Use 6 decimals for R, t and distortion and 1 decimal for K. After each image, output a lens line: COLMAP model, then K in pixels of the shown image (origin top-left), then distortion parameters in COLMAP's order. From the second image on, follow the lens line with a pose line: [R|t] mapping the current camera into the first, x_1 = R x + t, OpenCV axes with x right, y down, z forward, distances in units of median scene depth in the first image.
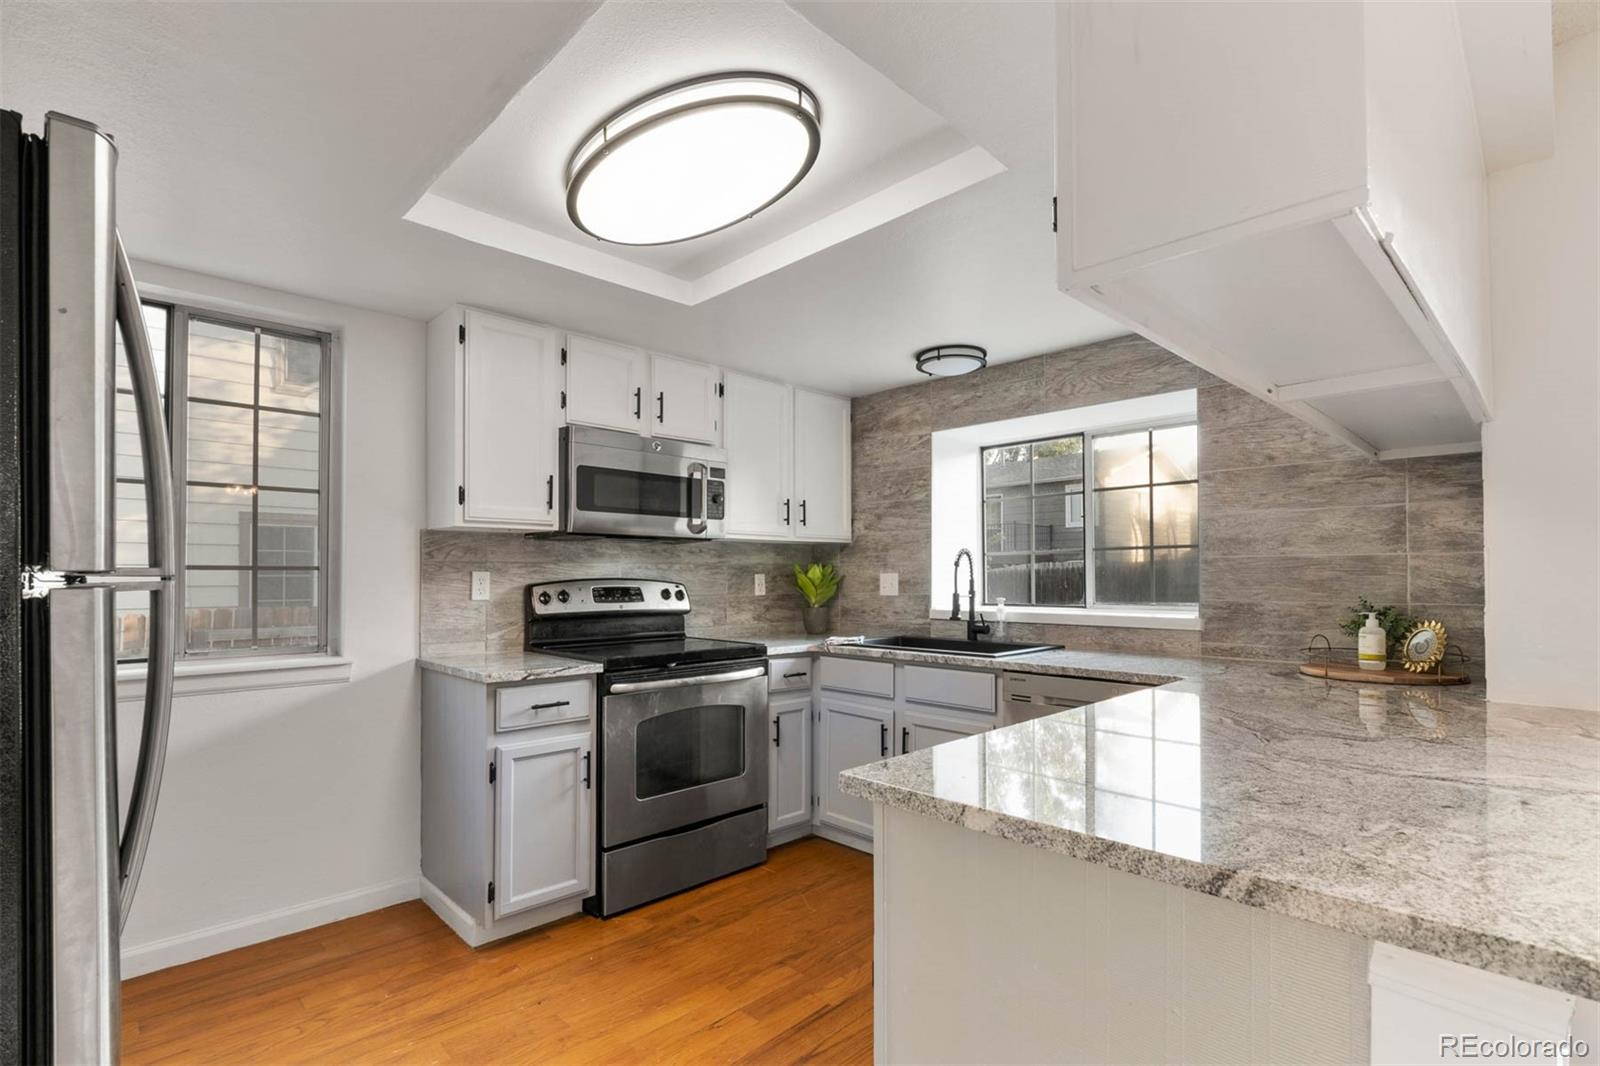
lens RADIAL K [[758.2, 0, 805.9], [0, 758.2, 566.7], [0, 0, 1]] dist [0.001353, -0.003130]
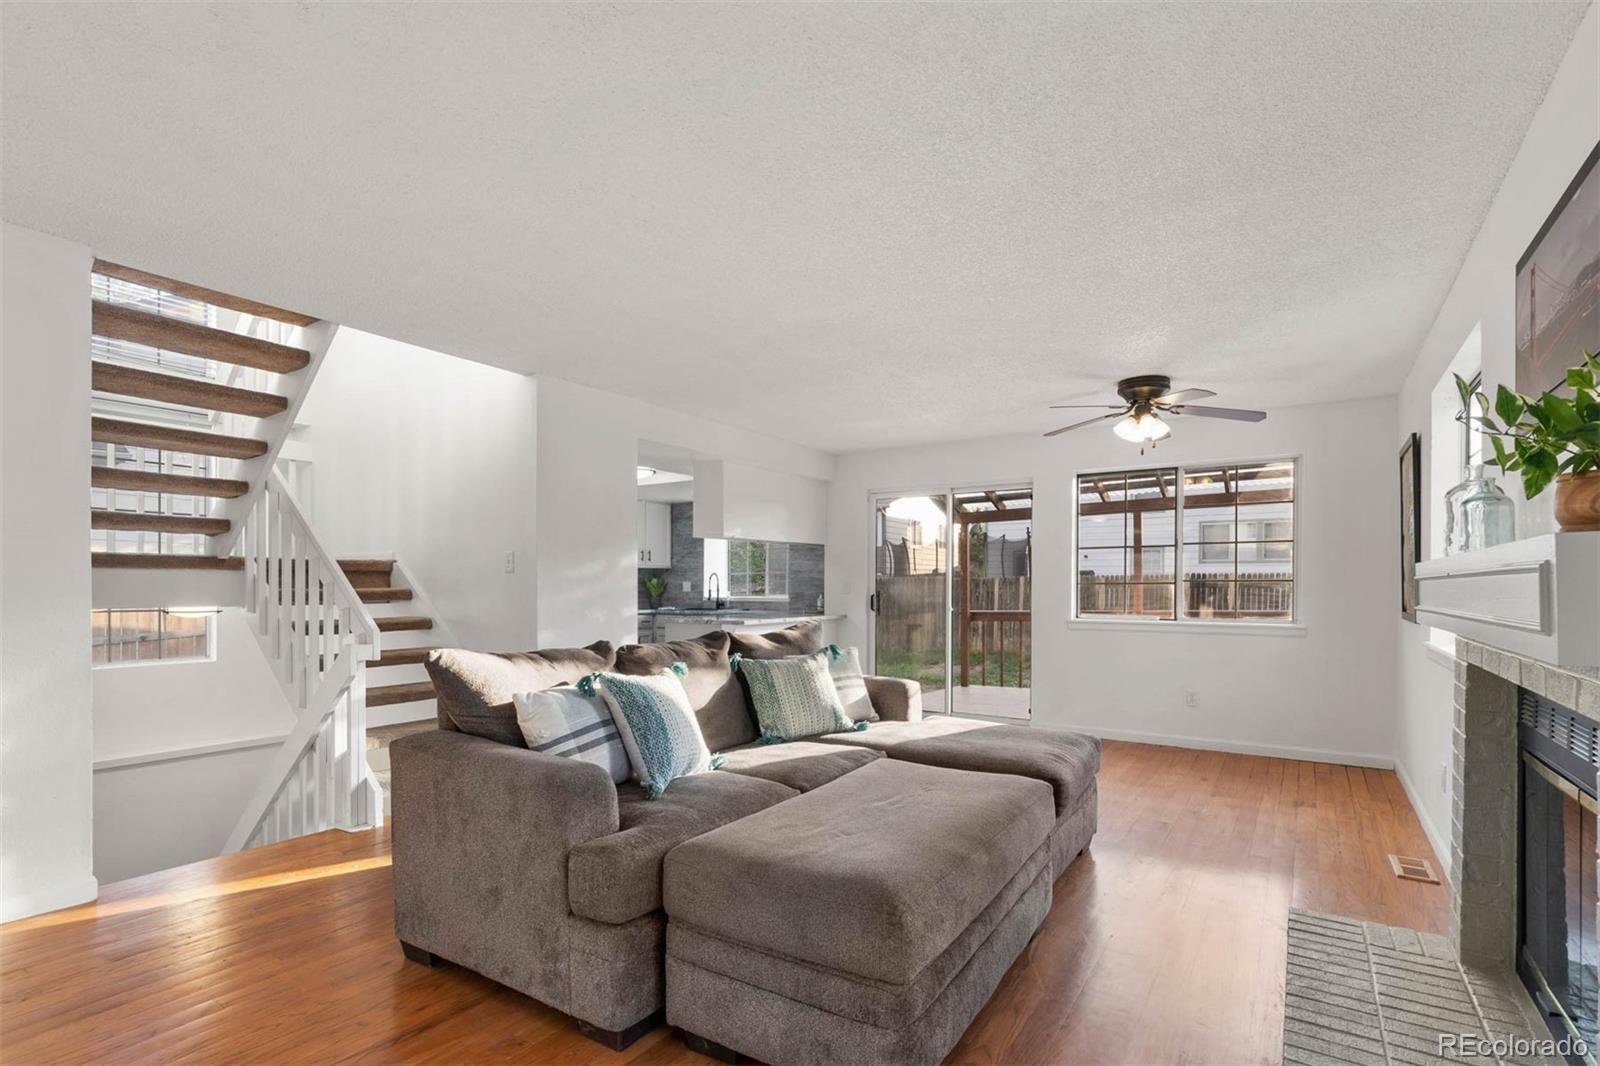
lens RADIAL K [[758.2, 0, 810.9], [0, 758.2, 583.4], [0, 0, 1]] dist [0.001353, -0.003130]
pose [[0.977184, 0.003840, 0.212359, -0.014183], [-0.005500, 0.999959, 0.007227, -0.006090], [-0.212322, -0.008230, 0.977165, -1.565510]]
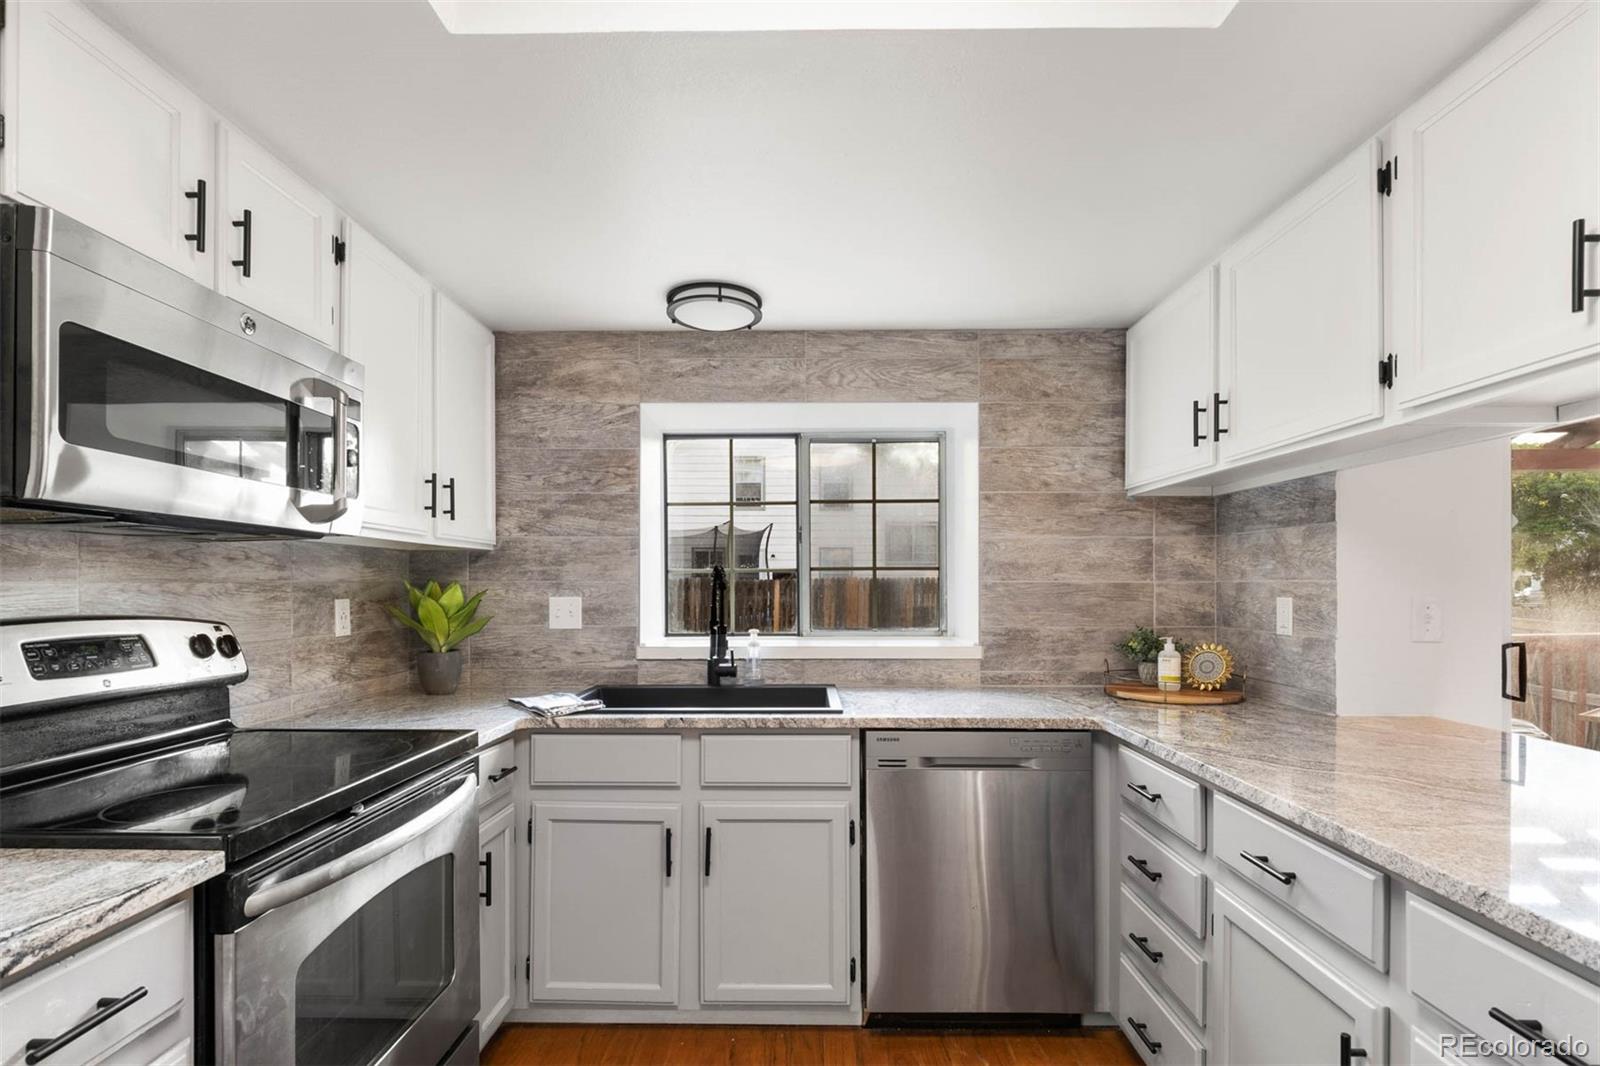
lens RADIAL K [[758.2, 0, 801.4], [0, 758.2, 586.1], [0, 0, 1]] dist [0.001353, -0.003130]
pose [[0.709231, 0.003667, 0.704966, -0.263094], [-0.010844, 0.999925, 0.005708, -0.008546], [-0.704892, -0.011693, 0.709218, 0.416181]]
